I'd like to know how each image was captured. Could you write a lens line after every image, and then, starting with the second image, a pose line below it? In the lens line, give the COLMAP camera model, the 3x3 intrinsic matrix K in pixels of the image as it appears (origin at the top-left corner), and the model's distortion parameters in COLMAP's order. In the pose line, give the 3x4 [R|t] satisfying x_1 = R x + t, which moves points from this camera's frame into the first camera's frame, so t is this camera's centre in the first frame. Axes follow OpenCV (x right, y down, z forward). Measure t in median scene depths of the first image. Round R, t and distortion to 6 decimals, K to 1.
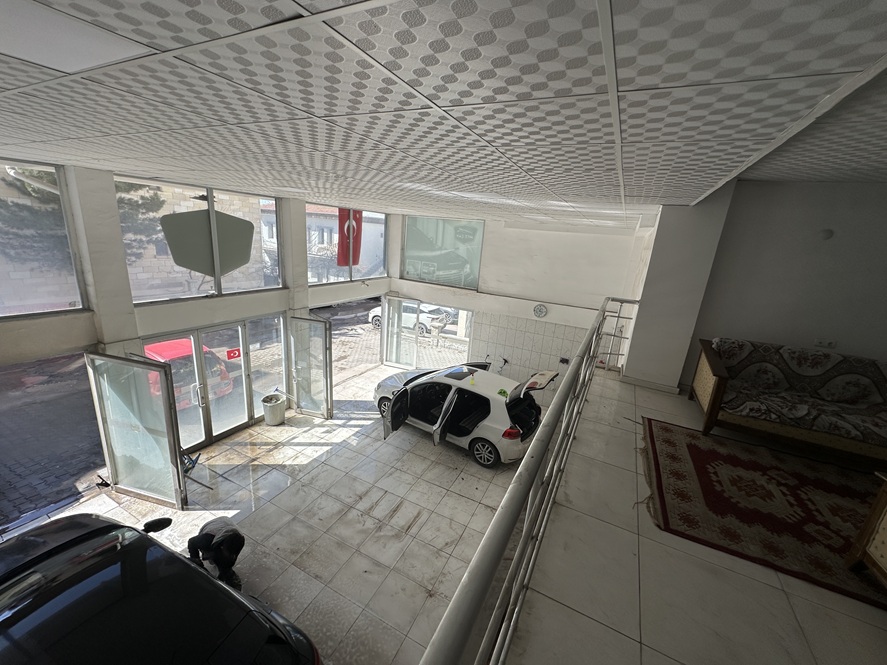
lens RADIAL K [[352.0, 0, 443.5], [0, 352.0, 332.5], [0, 0, 1]] dist [-0.001448, -0.000128]
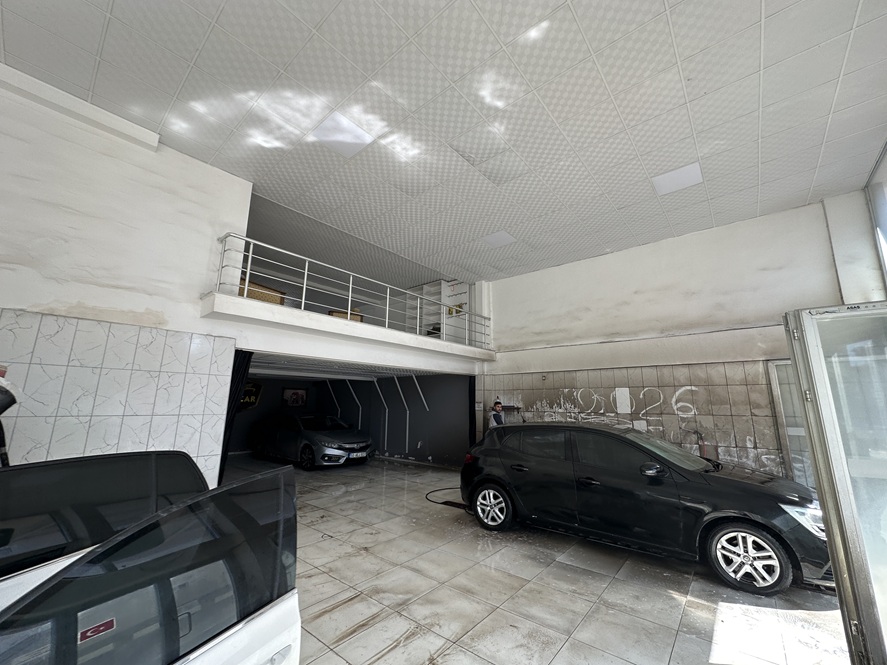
lens RADIAL K [[352.0, 0, 443.5], [0, 352.0, 332.5], [0, 0, 1]] dist [-0.001448, -0.000128]
pose [[-0.968222, -0.041985, 0.246542, -0.359775], [-0.021258, 0.996057, 0.086137, 0.082952], [-0.249187, 0.078158, -0.965297, 1.472850]]
